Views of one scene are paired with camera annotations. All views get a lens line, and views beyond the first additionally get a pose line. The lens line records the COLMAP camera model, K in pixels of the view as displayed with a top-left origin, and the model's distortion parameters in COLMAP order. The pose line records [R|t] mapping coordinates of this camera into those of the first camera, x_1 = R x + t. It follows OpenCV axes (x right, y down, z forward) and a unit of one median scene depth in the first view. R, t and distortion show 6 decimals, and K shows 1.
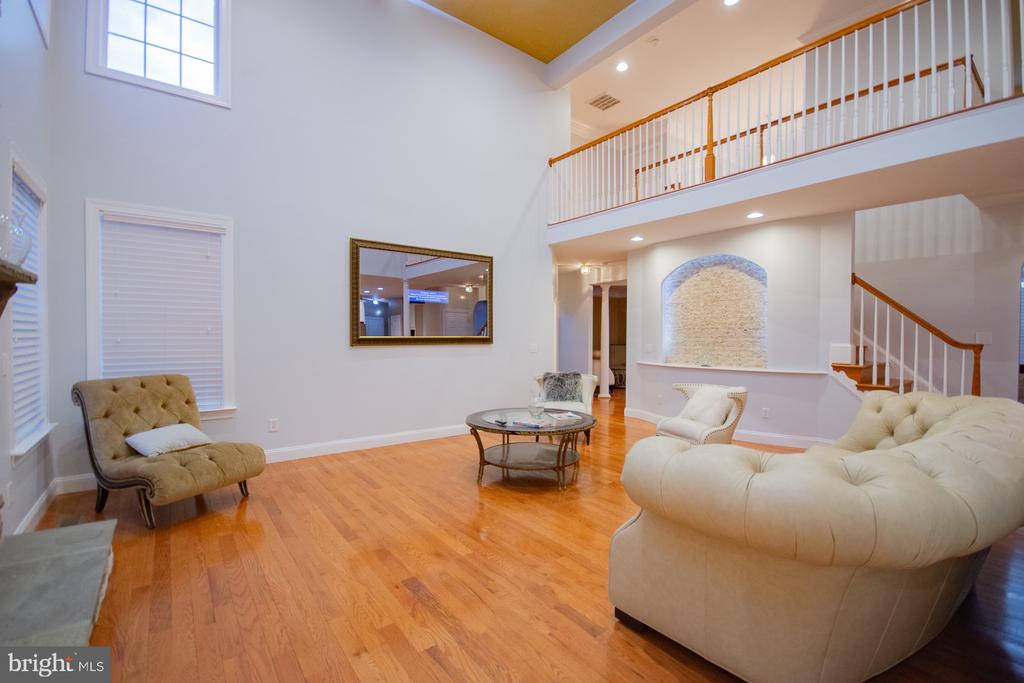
lens RADIAL K [[451.5, 0, 512.0], [0, 451.5, 341.5], [0, 0, 1]] dist [0.008719, -0.008865]
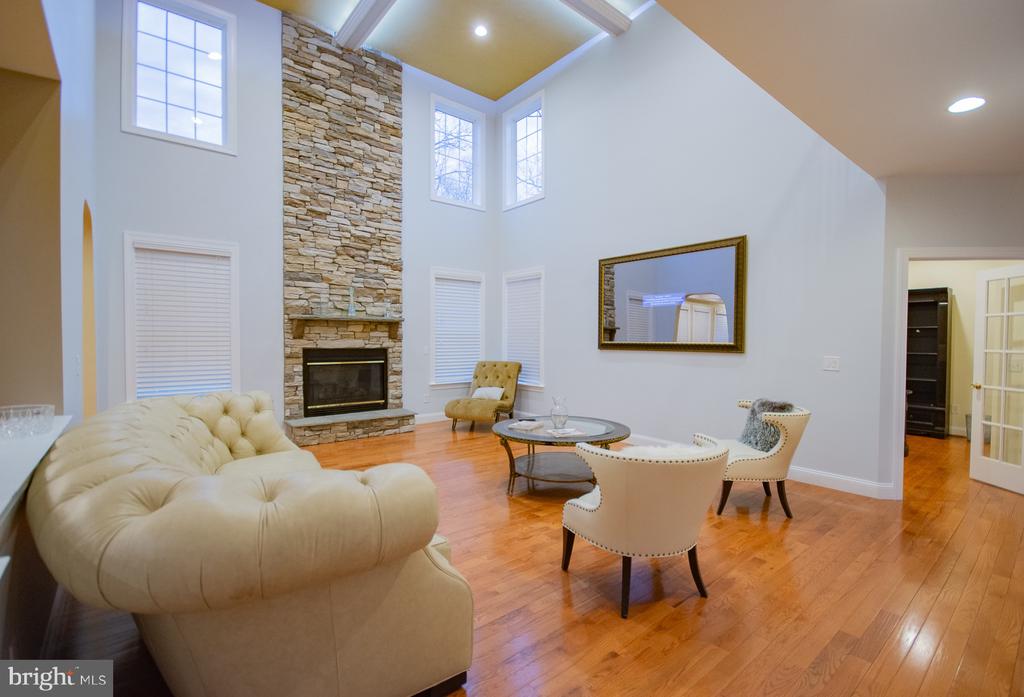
lens RADIAL K [[460.8, 0, 524.5], [0, 460.8, 348.1], [0, 0, 1]] dist [0.006328, 0.000241]
pose [[0.053912, 0.018974, -0.998365, 0.862758], [-0.016700, 0.999697, 0.018098, -0.011877], [0.998406, 0.015697, 0.054213, 0.733092]]
